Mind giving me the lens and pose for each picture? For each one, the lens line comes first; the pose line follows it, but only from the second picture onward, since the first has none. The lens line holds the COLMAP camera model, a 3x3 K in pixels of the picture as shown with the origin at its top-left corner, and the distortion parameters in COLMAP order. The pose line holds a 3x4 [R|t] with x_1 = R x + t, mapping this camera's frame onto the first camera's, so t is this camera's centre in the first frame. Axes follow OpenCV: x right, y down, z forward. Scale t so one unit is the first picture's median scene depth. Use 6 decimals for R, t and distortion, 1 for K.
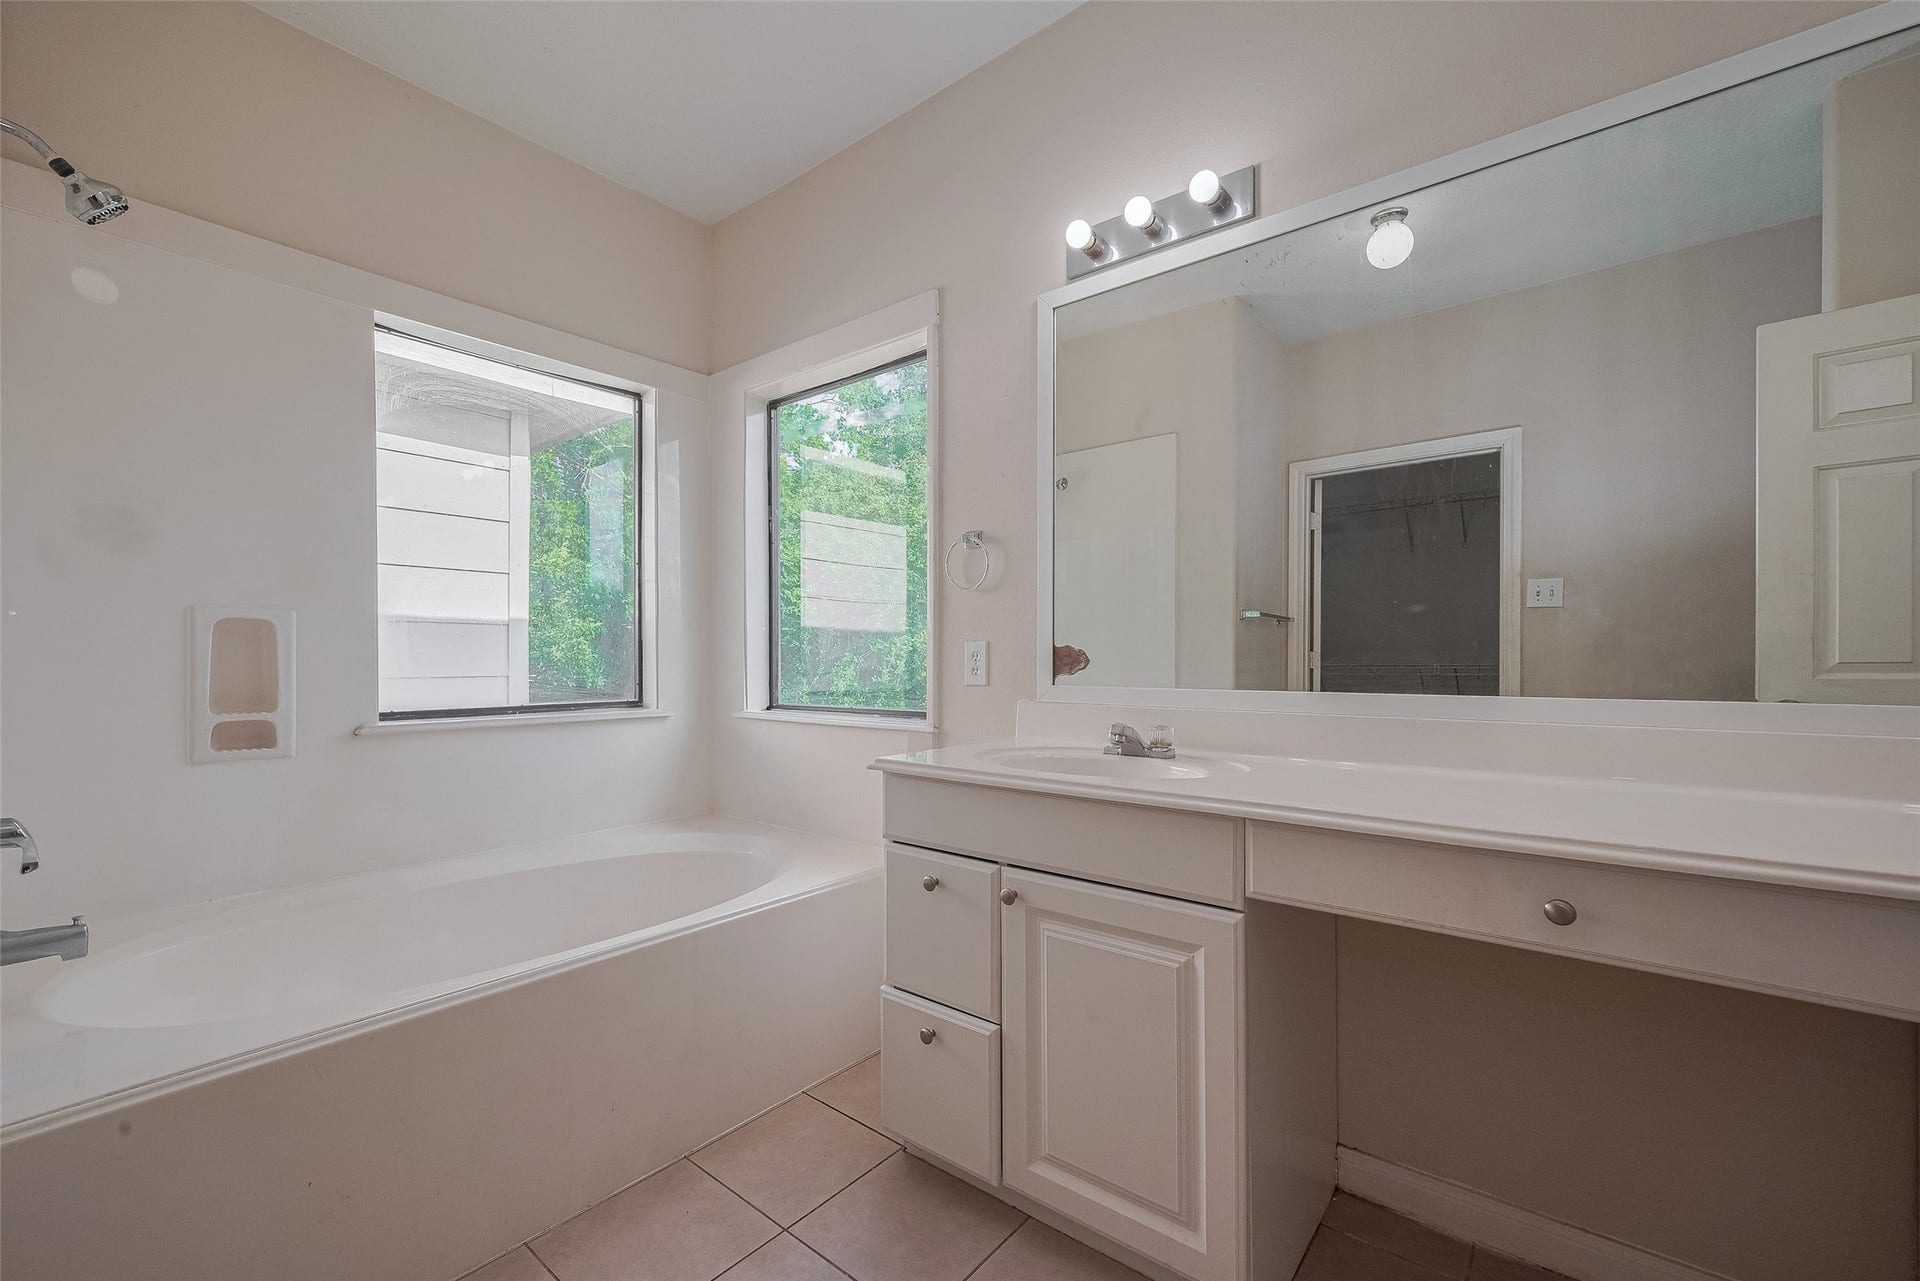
lens RADIAL K [[793.9, 0, 950.7], [0, 793.9, 668.2], [0, 0, 1]] dist [-0.002727, -0.000778]
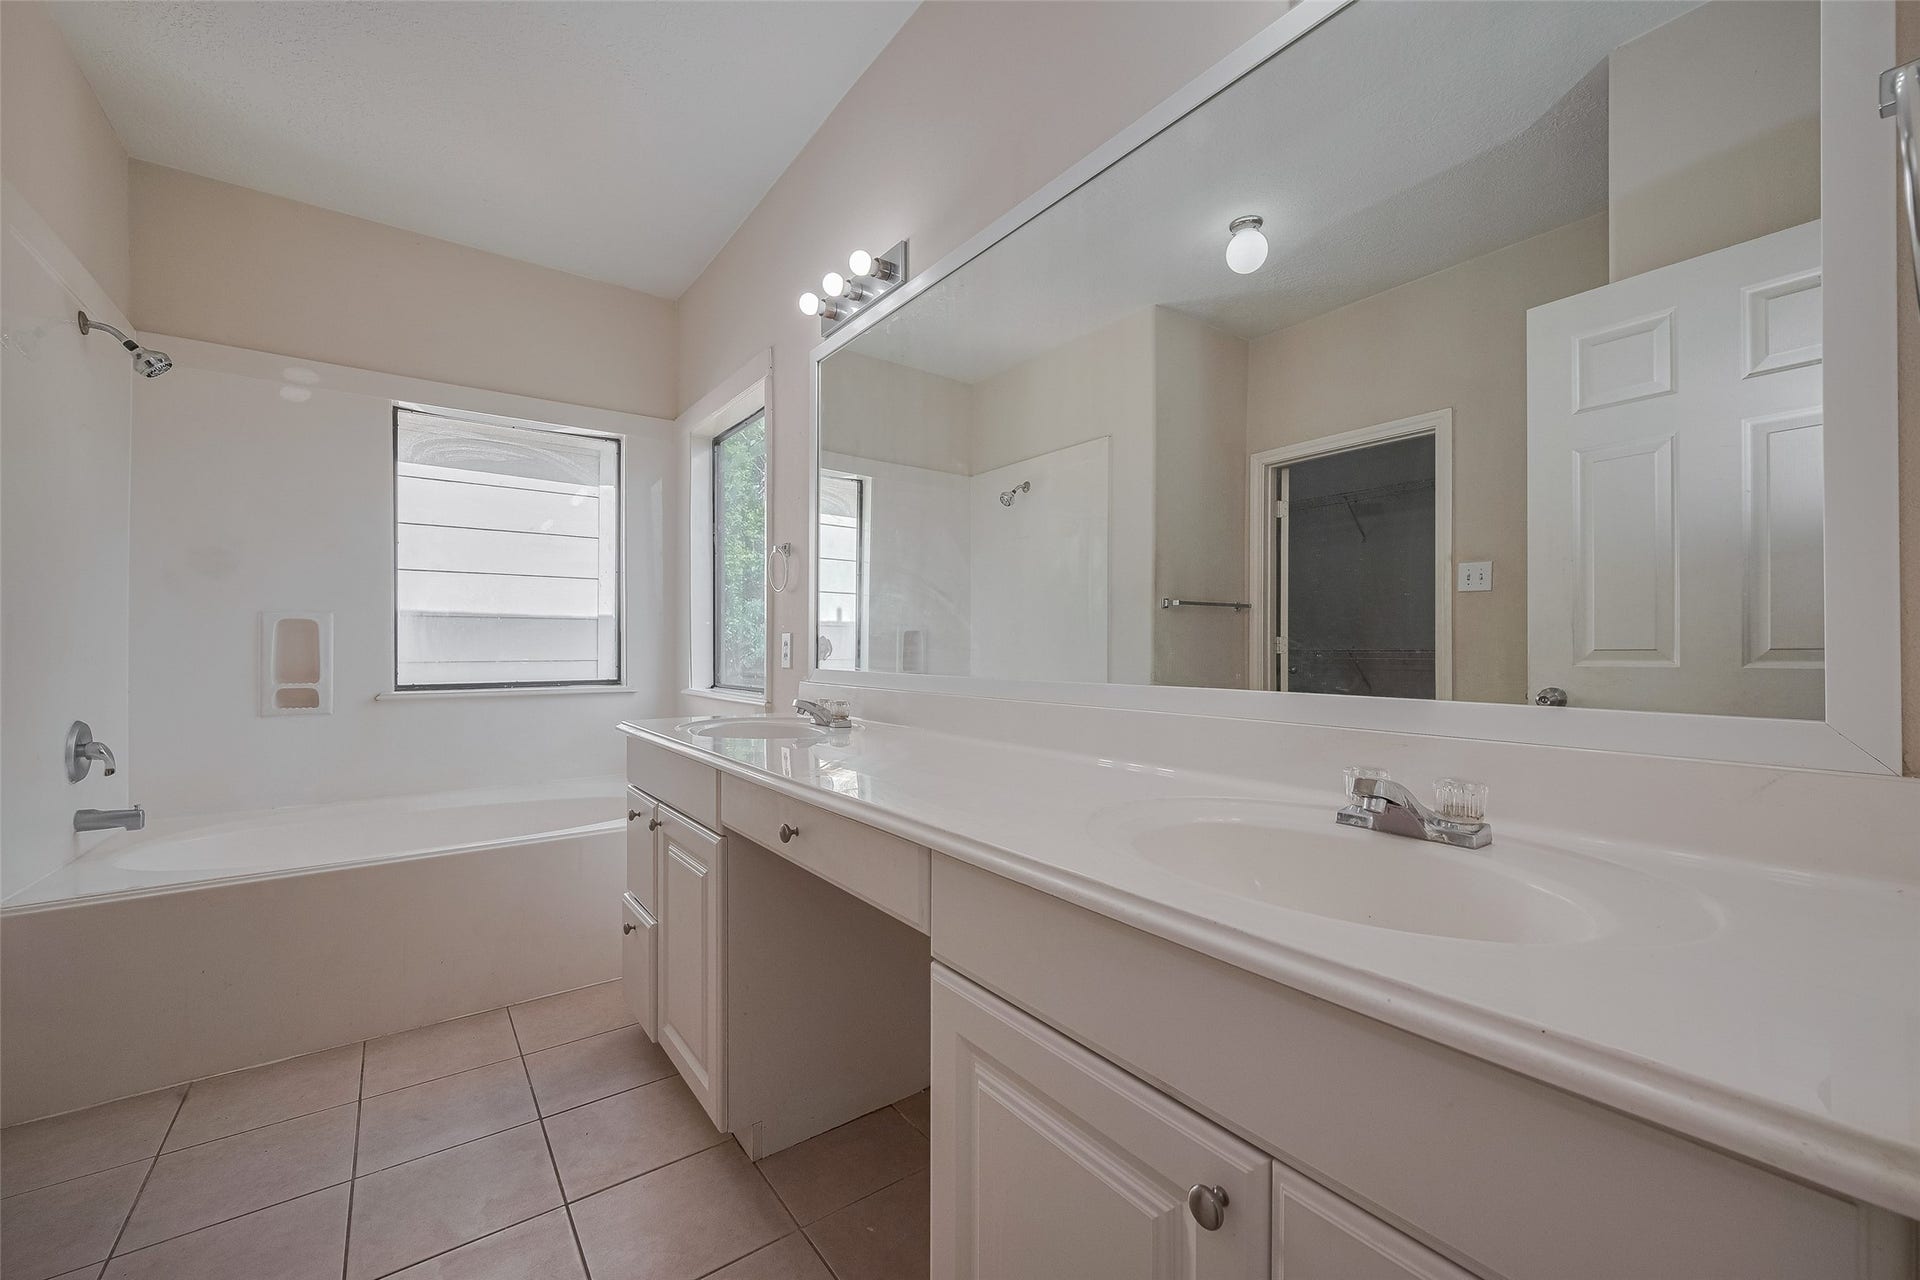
lens RADIAL K [[758.7, 0, 962.4], [0, 758.7, 651.4], [0, 0, 1]] dist [0.007145, 0.000836]
pose [[0.971444, 0.000683, -0.237267, 0.538384], [-0.001557, 0.999993, -0.003495, 0.000143], [0.237263, 0.003764, 0.971438, -0.075273]]
